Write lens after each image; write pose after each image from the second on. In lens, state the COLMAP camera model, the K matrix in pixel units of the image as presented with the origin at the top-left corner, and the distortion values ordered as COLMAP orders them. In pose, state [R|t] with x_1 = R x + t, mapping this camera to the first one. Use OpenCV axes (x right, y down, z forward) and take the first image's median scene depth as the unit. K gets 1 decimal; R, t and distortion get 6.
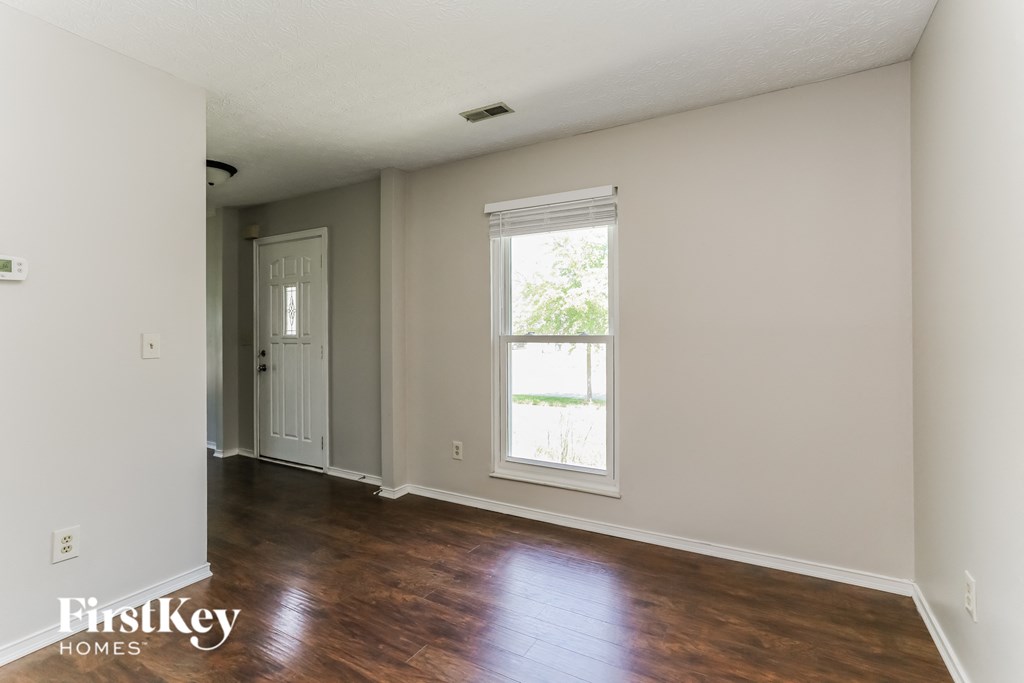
lens RADIAL K [[490.0, 0, 513.8], [0, 490.0, 333.7], [0, 0, 1]] dist [-0.020660, 0.007788]
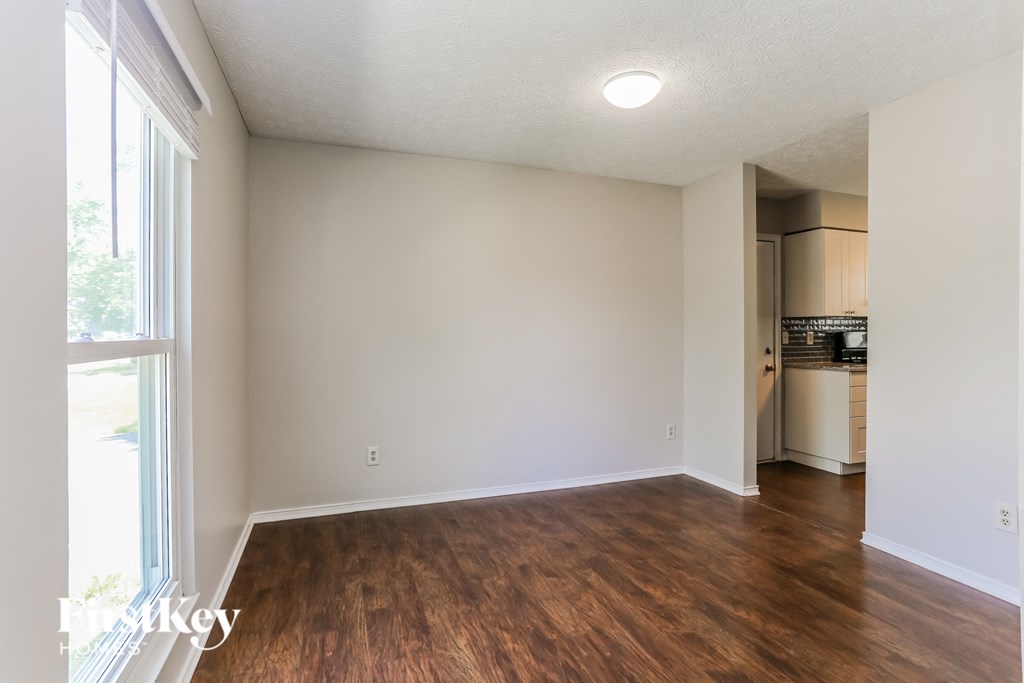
lens RADIAL K [[490.0, 0, 510.2], [0, 490.0, 333.1], [0, 0, 1]] dist [-0.020660, 0.007788]
pose [[-0.762755, 0.002593, 0.646682, -0.732783], [0.007364, 0.999962, 0.004676, -0.003611], [-0.646646, 0.008329, -0.762745, 1.810519]]
